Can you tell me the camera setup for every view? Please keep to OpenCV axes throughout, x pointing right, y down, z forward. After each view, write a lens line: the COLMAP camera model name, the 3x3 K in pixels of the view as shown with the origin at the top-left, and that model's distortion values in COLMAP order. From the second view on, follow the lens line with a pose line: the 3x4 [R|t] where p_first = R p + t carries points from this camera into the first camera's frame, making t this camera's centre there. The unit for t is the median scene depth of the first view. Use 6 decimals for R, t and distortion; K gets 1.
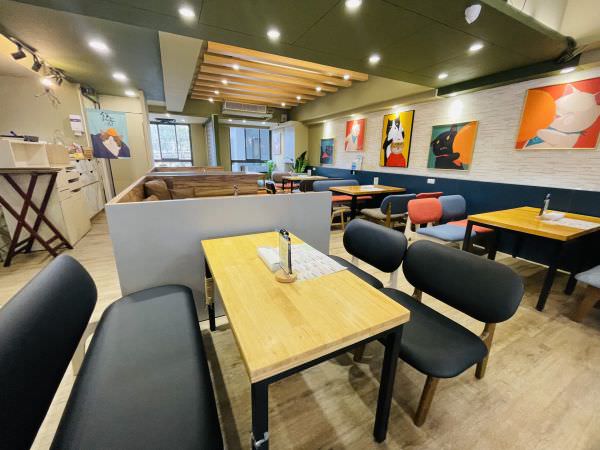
lens RADIAL K [[242.6, 0, 298.0], [0, 242.6, 221.6], [0, 0, 1]] dist [-0.002606, 0.000525]
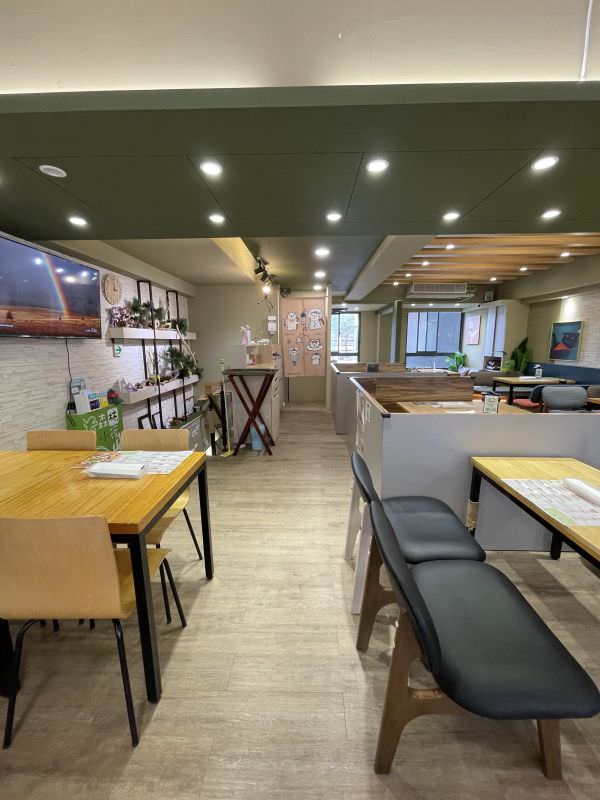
lens RADIAL K [[323.4, 0, 306.0], [0, 323.4, 398.9], [0, 0, 1]] dist [-0.002606, 0.000525]
pose [[0.883359, 0.061808, -0.464604, -0.123164], [-0.103862, 0.992436, -0.065447, -0.006398], [0.457045, 0.106068, 0.883097, -0.110097]]
